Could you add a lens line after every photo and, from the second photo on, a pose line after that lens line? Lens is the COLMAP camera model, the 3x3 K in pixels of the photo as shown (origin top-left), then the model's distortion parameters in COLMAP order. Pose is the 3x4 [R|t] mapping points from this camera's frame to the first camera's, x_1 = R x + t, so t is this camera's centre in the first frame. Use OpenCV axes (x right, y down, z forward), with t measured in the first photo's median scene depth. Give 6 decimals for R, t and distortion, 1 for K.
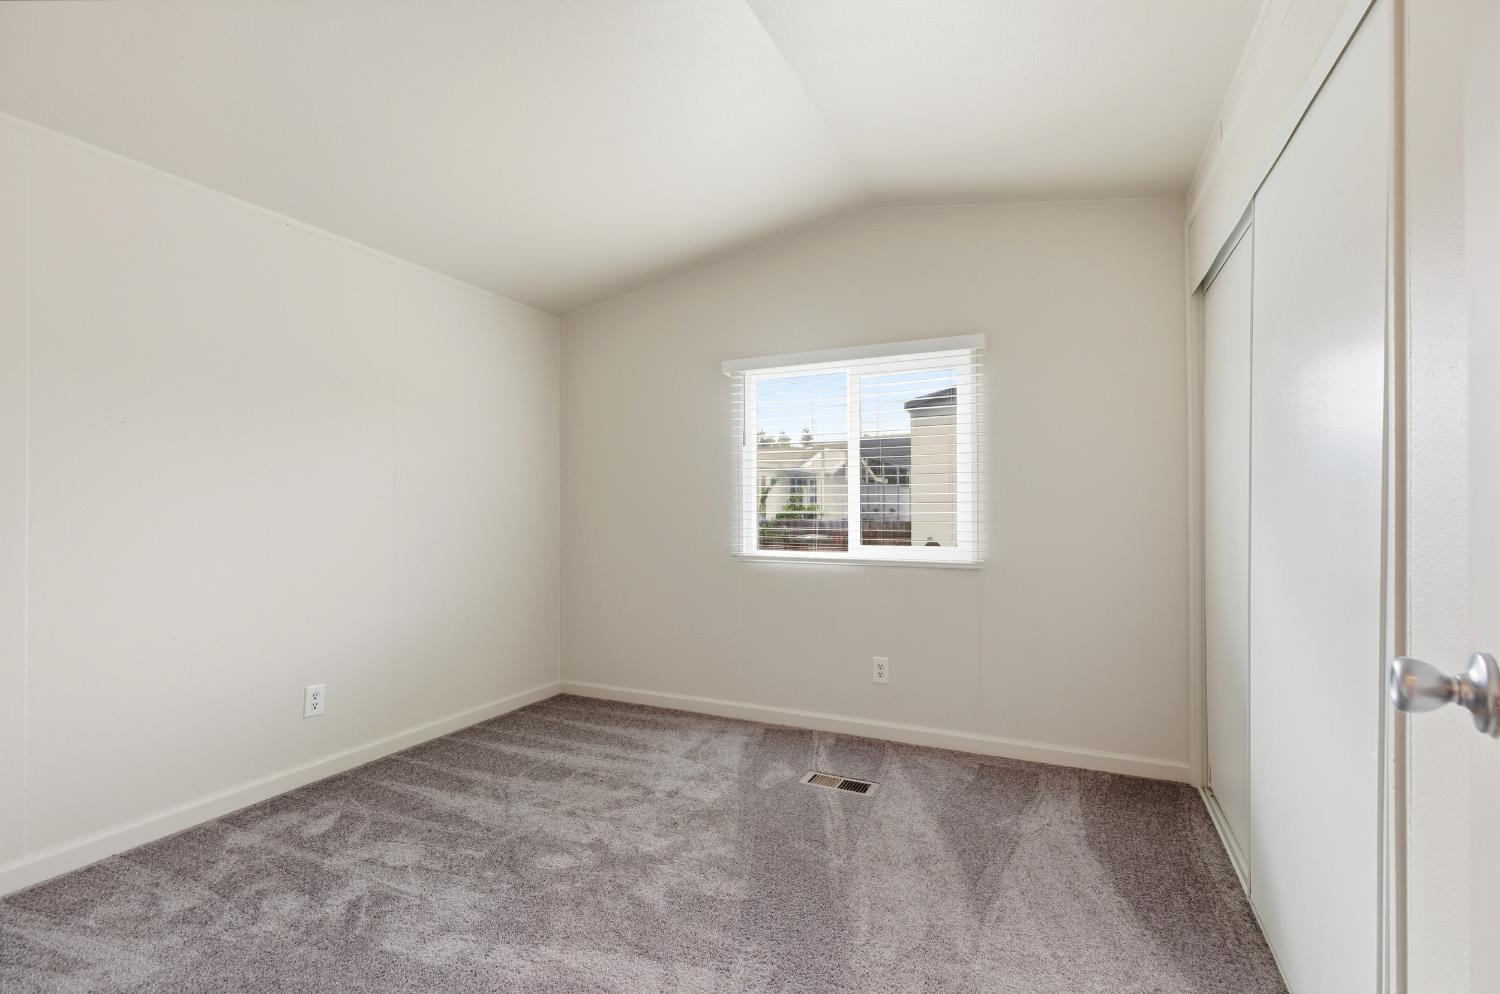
lens RADIAL K [[682.2, 0, 753.3], [0, 682.2, 493.1], [0, 0, 1]] dist [0.002970, 0.000229]
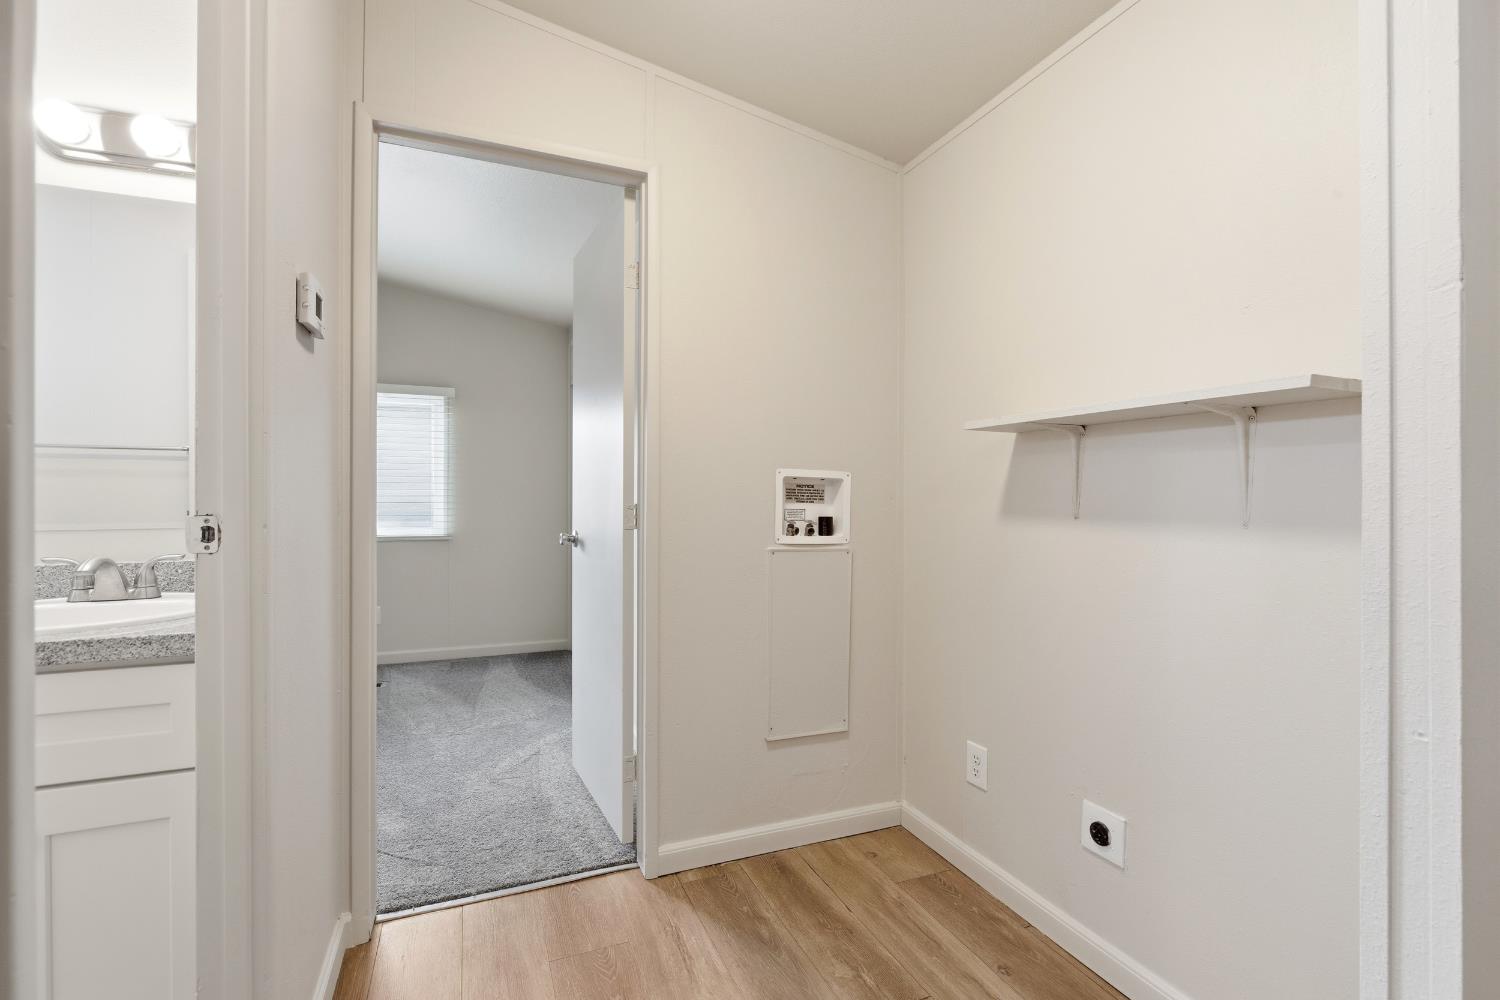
lens RADIAL K [[682.2, 0, 748.5], [0, 682.2, 496.7], [0, 0, 1]] dist [0.002970, 0.000229]
pose [[0.676247, 0.002606, 0.736671, -0.394215], [-0.009405, 0.999943, 0.005096, 0.000572], [-0.736615, -0.010375, 0.676233, -0.614990]]
